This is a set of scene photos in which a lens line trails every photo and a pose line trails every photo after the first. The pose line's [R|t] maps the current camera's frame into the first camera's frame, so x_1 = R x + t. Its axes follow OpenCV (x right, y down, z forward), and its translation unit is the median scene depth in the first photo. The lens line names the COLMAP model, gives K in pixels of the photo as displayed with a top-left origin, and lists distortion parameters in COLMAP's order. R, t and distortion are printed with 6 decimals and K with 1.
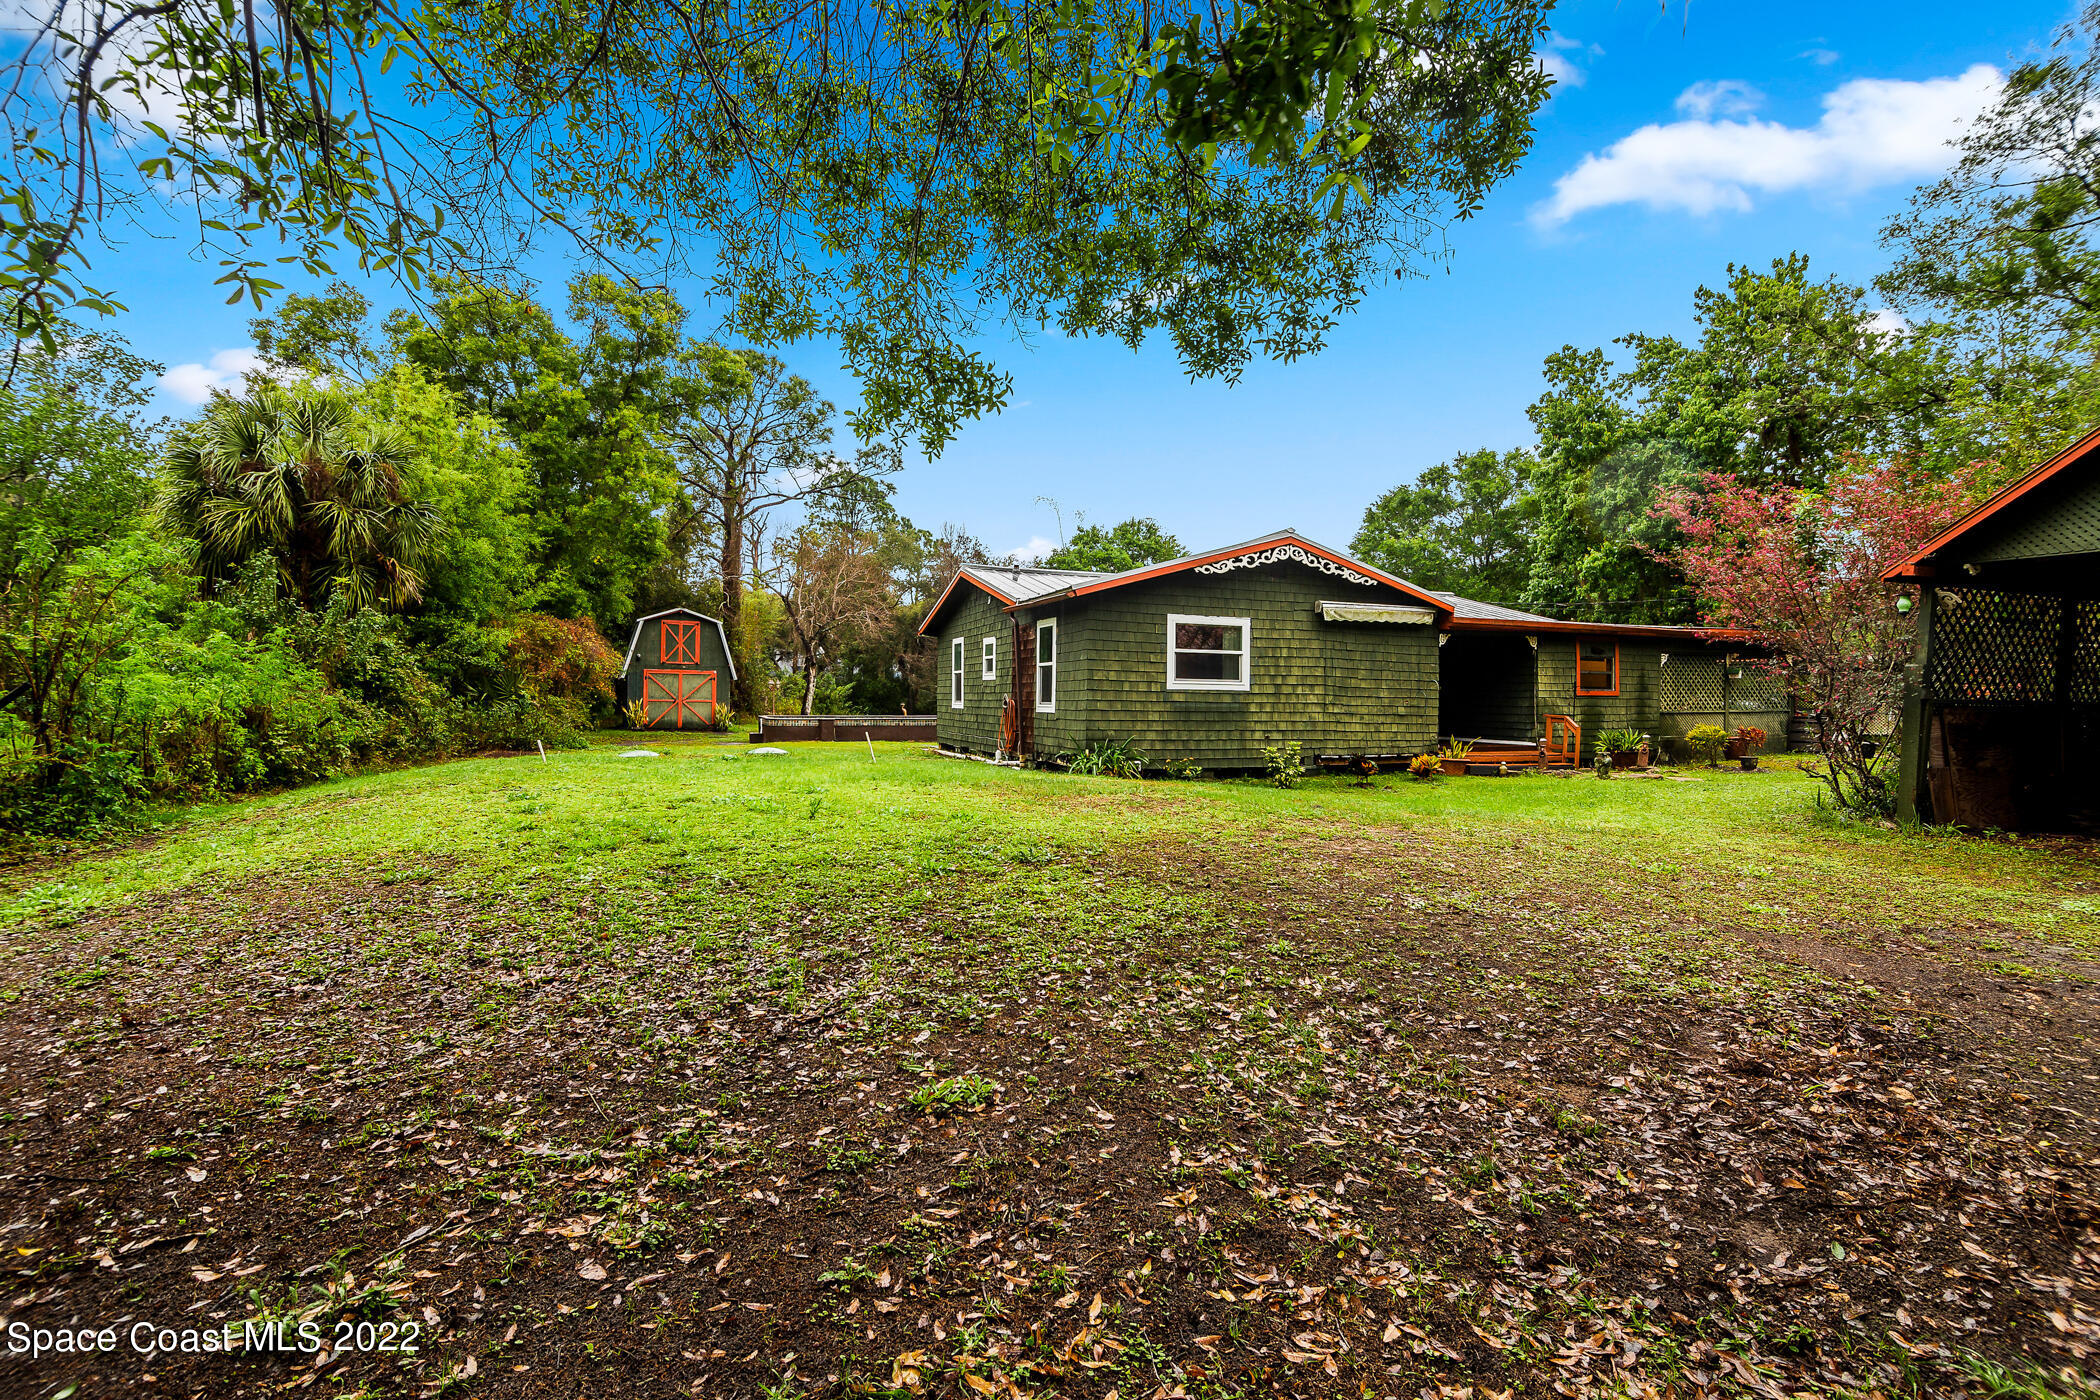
lens RADIAL K [[965.9, 0, 1041.0], [0, 965.9, 706.4], [0, 0, 1]] dist [-0.012251, -0.001749]
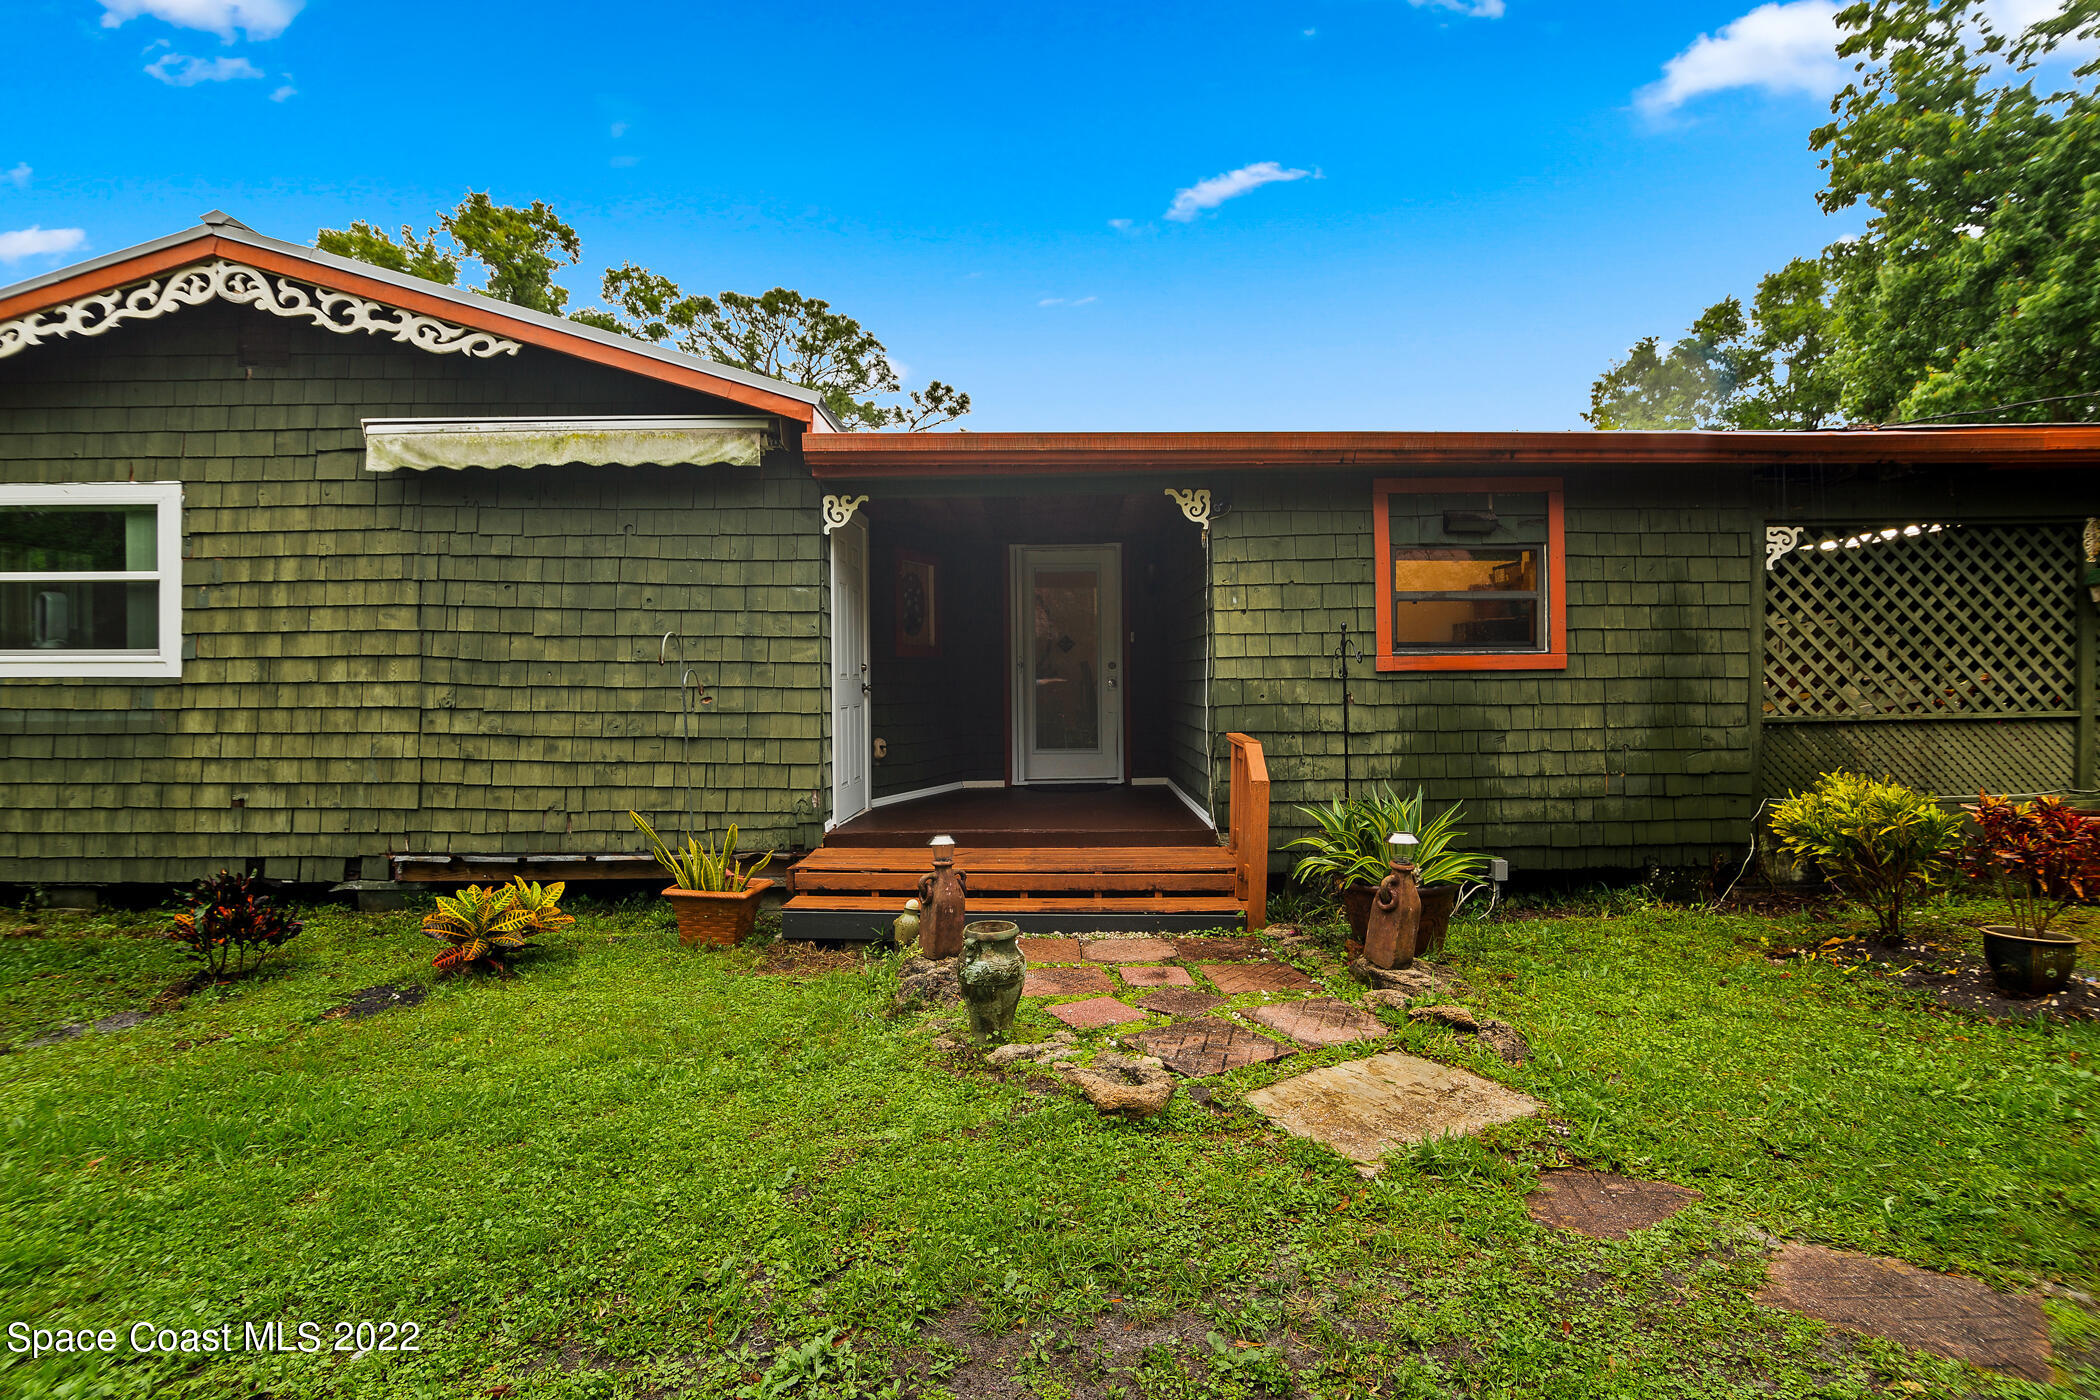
lens RADIAL K [[965.9, 0, 1060.9], [0, 965.9, 699.0], [0, 0, 1]] dist [-0.012251, -0.001749]
pose [[0.933947, -0.009434, -0.357288, 0.656811], [0.011245, 0.999932, 0.002991, -0.004888], [0.357236, -0.006811, 0.933989, 0.770978]]
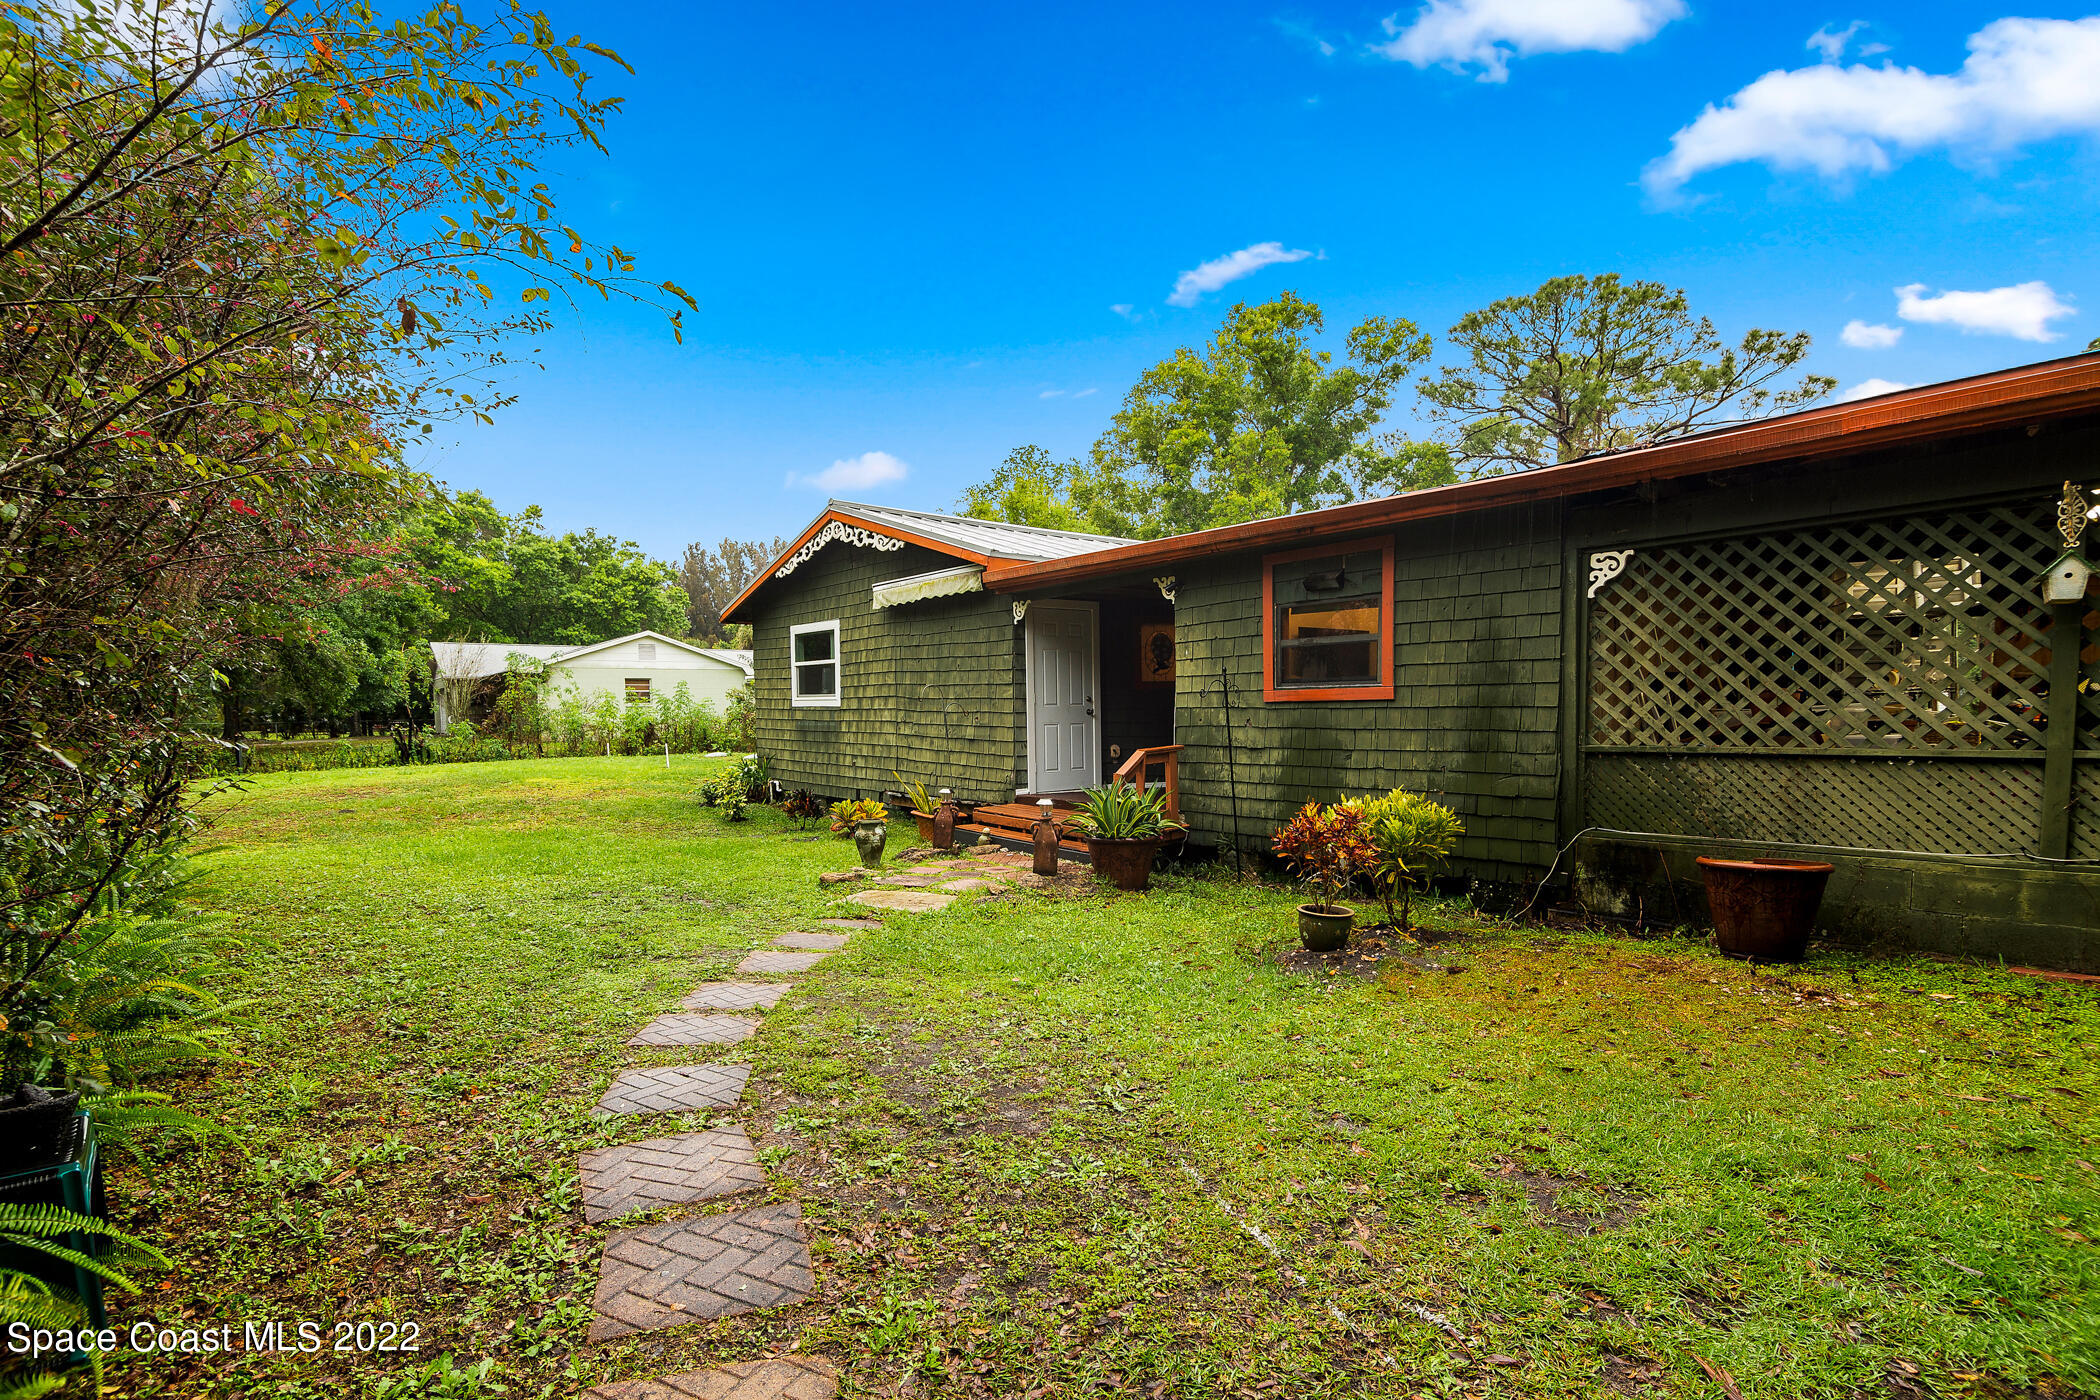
lens RADIAL K [[965.9, 0, 1052.0], [0, 965.9, 780.8], [0, 0, 1]] dist [-0.012251, -0.001749]
pose [[0.323679, 0.062002, -0.944133, 1.055143], [0.007891, 0.997639, 0.068221, -0.007415], [0.946134, -0.029532, 0.322425, 0.894129]]
